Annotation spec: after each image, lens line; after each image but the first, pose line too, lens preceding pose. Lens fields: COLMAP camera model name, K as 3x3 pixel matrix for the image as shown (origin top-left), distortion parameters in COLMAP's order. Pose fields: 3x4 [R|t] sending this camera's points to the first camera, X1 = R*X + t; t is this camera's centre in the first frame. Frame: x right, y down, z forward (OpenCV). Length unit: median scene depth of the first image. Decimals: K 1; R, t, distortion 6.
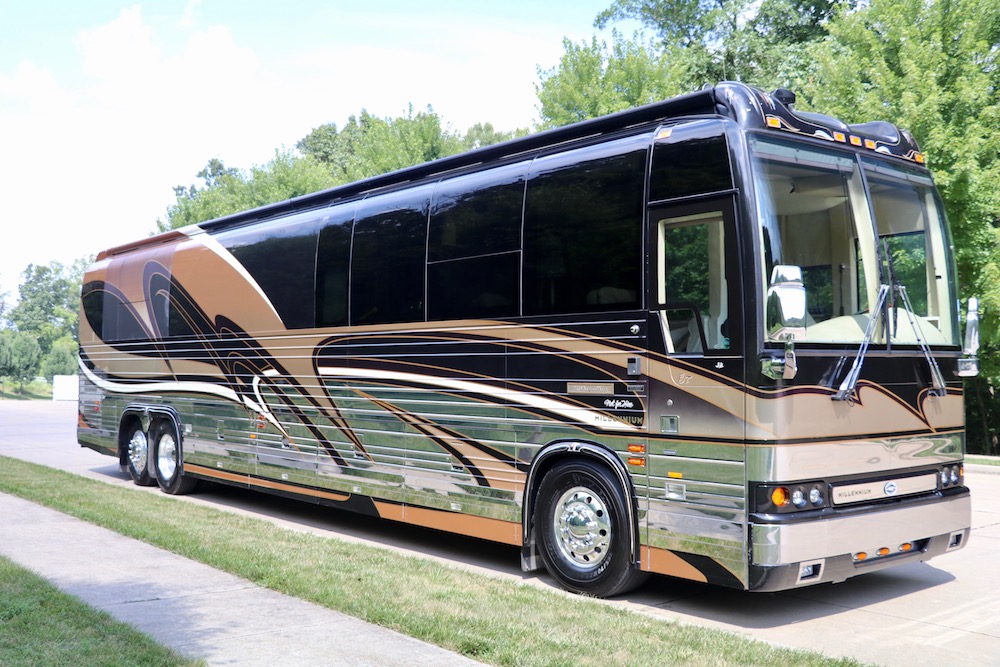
lens RADIAL K [[1063.7, 0, 496.2], [0, 1063.7, 334.3], [0, 0, 1]] dist [-0.109989, 0.294071]
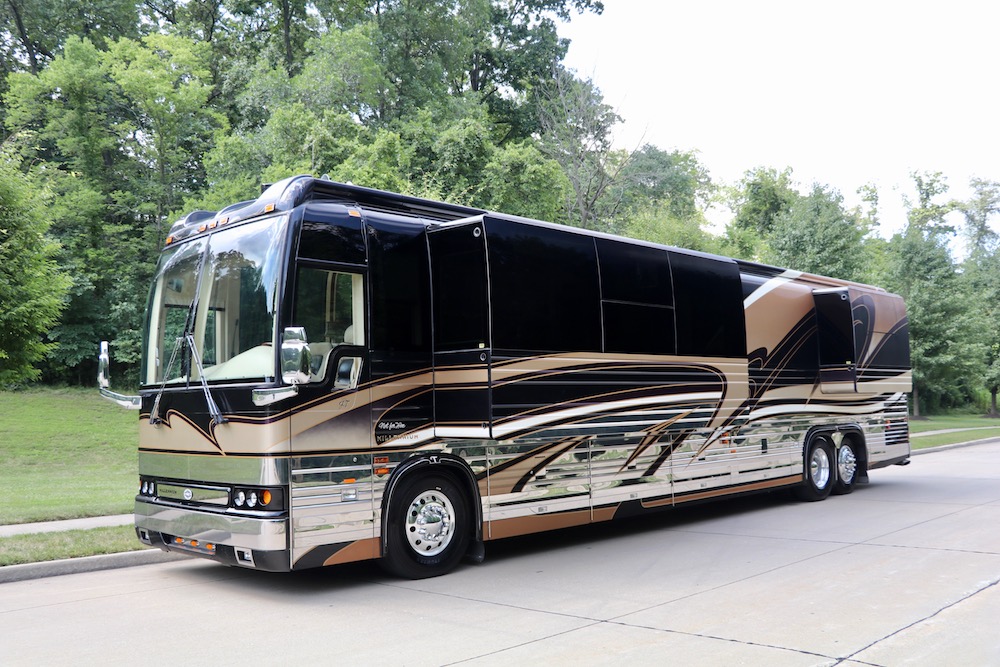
lens RADIAL K [[923.9, 0, 503.3], [0, 923.9, 332.6], [0, 0, 1]] dist [-0.150027, 0.209208]
pose [[0.120404, -0.082829, -0.989263, 1.443295], [0.051098, 0.995709, -0.077150, 0.052040], [0.991409, -0.041260, 0.124120, 1.178513]]
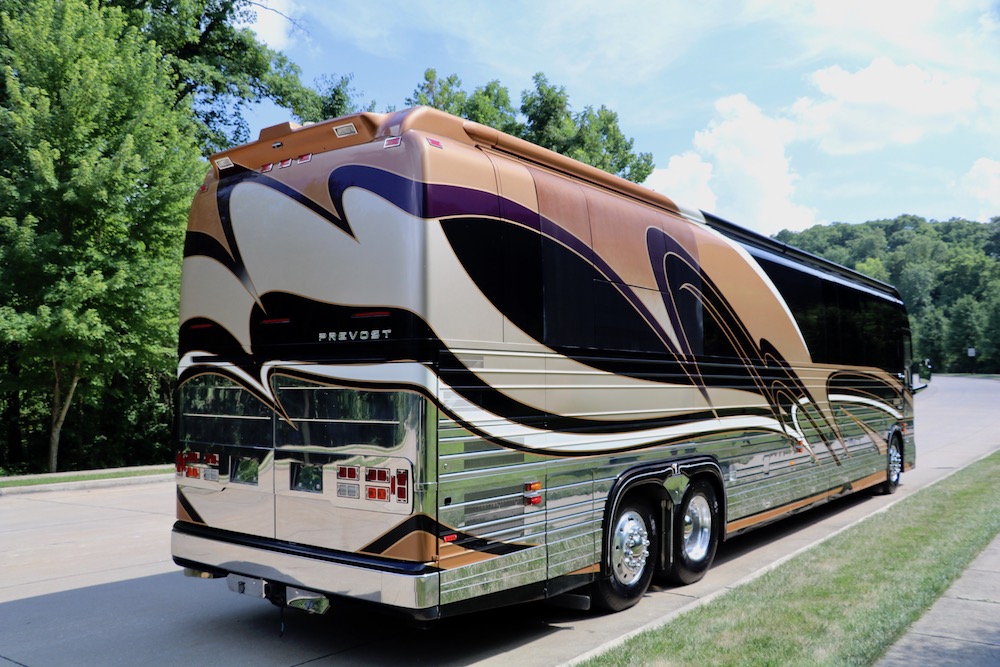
lens RADIAL K [[878.6, 0, 485.4], [0, 878.6, 347.8], [0, 0, 1]] dist [-0.153873, 0.181079]
pose [[-0.233629, 0.042990, 0.971375, -1.529473], [-0.029327, 0.998256, -0.051233, 0.056010], [-0.971883, -0.040457, -0.231961, 2.320605]]
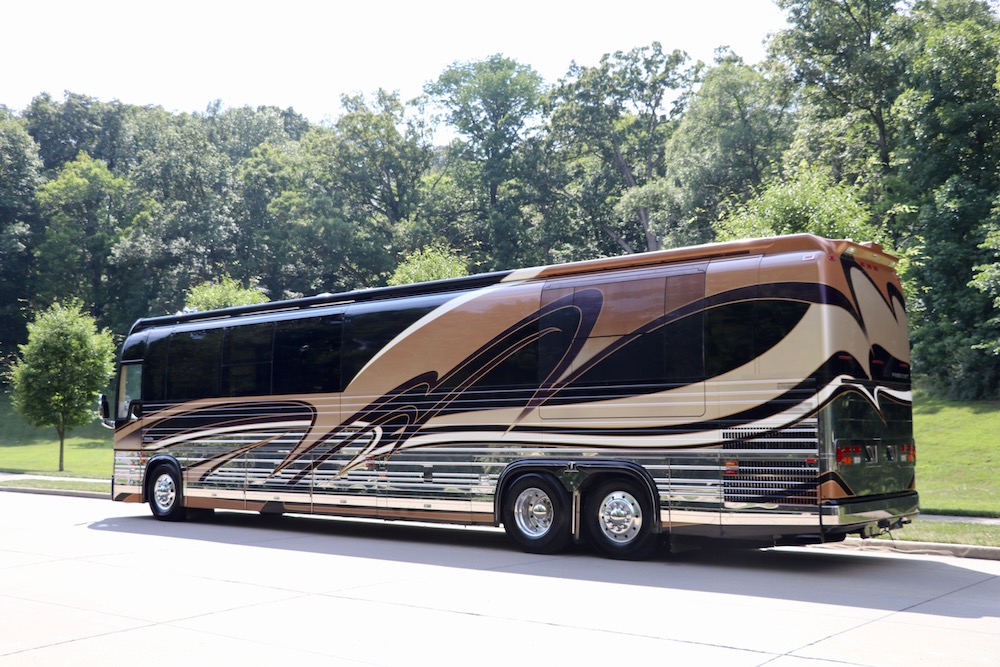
lens RADIAL K [[1084.8, 0, 474.3], [0, 1084.8, 332.1], [0, 0, 1]] dist [-0.042053, 0.045772]
pose [[-0.982468, -0.009804, -0.186171, 0.107301], [0.013260, 0.992412, -0.122236, 0.139675], [0.185957, -0.122562, -0.974884, 3.739993]]
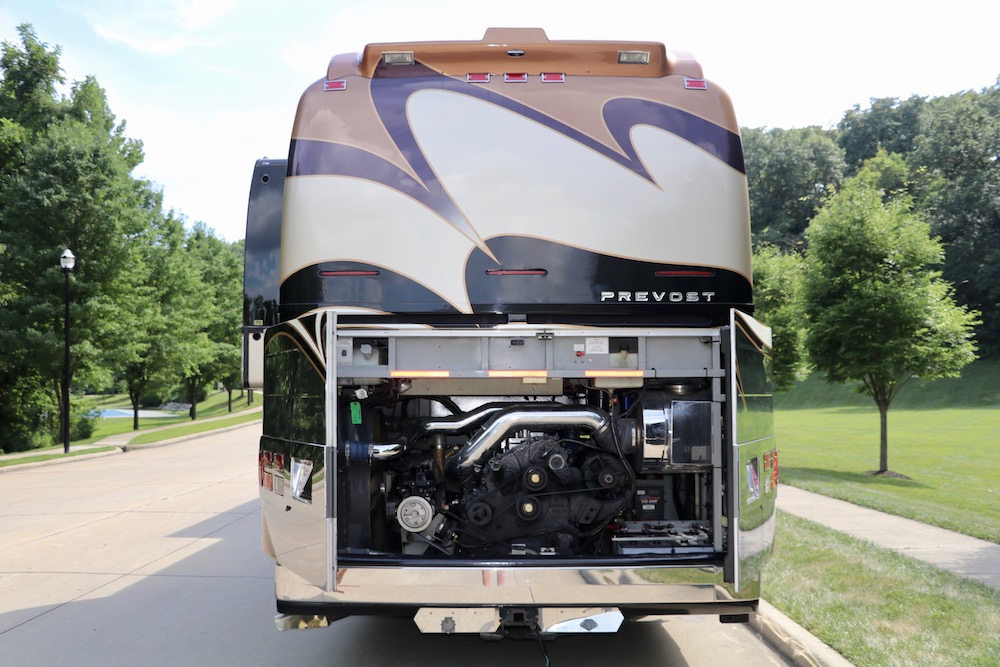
lens RADIAL K [[906.5, 0, 493.7], [0, 906.5, 350.6], [0, 0, 1]] dist [-0.144664, 0.194283]
pose [[-0.779266, 0.036996, 0.625601, -1.126206], [-0.015696, 0.996791, -0.078498, 0.100578], [-0.626497, -0.070991, -0.776184, 2.806953]]
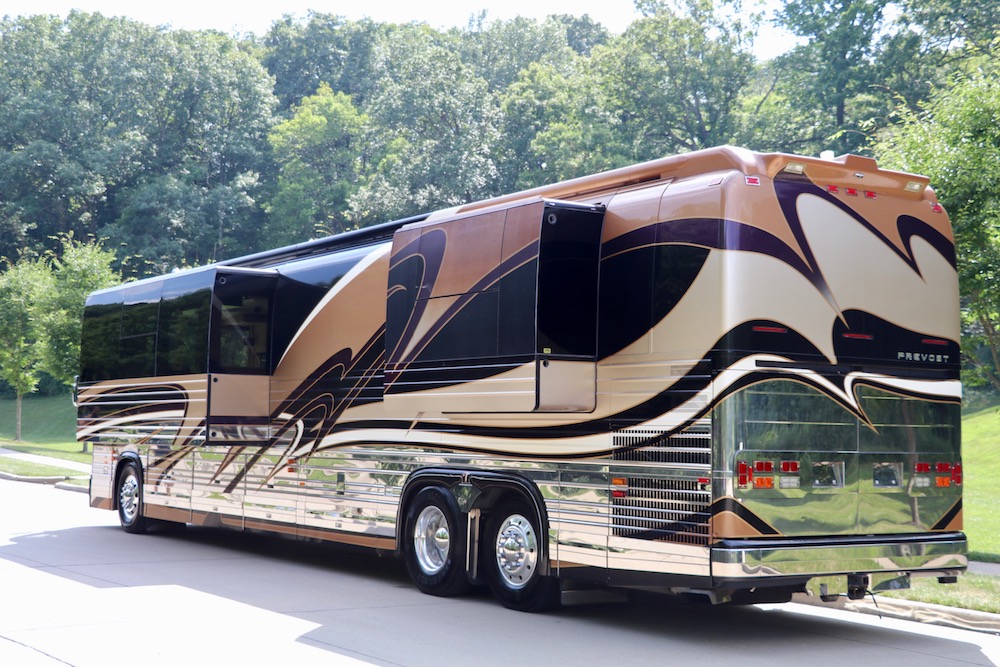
lens RADIAL K [[1382.8, 0, 486.3], [0, 1382.8, 339.0], [0, 0, 1]] dist [0.002248, 0.507618]
pose [[-0.996366, -0.008282, 0.084776, -0.513816], [-0.016433, 0.995255, -0.095908, 0.135391], [-0.083579, -0.096953, -0.991774, 3.670379]]
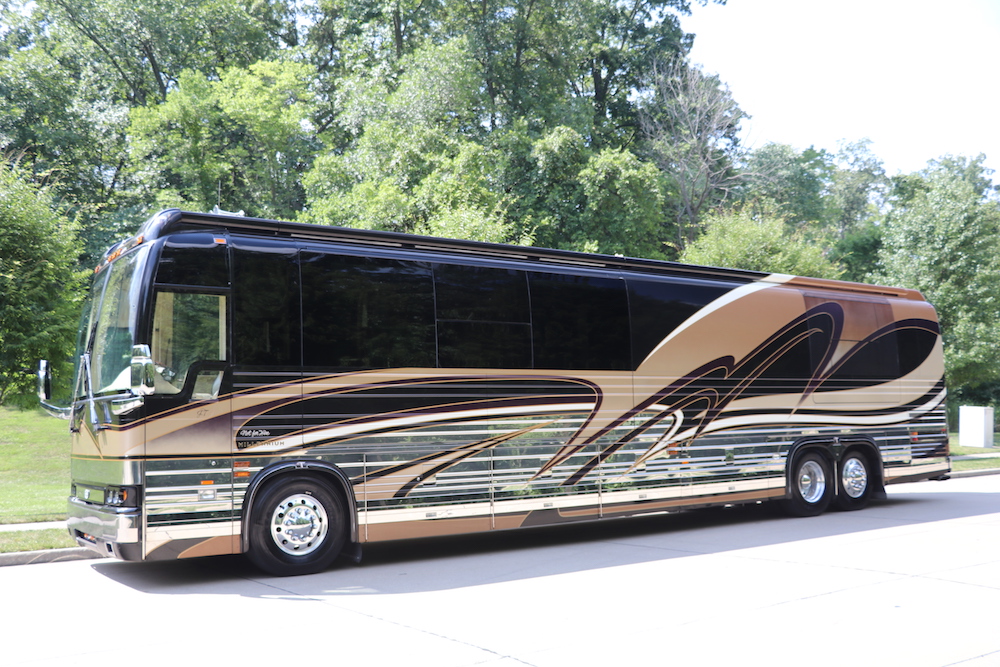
lens RADIAL K [[956.6, 0, 496.9], [0, 956.6, 335.8], [0, 0, 1]] dist [-0.140539, 0.239718]
pose [[-0.073280, -0.091496, -0.993106, 1.543762], [0.052957, 0.994021, -0.095488, 0.078570], [0.995904, -0.059589, -0.067997, 1.568404]]
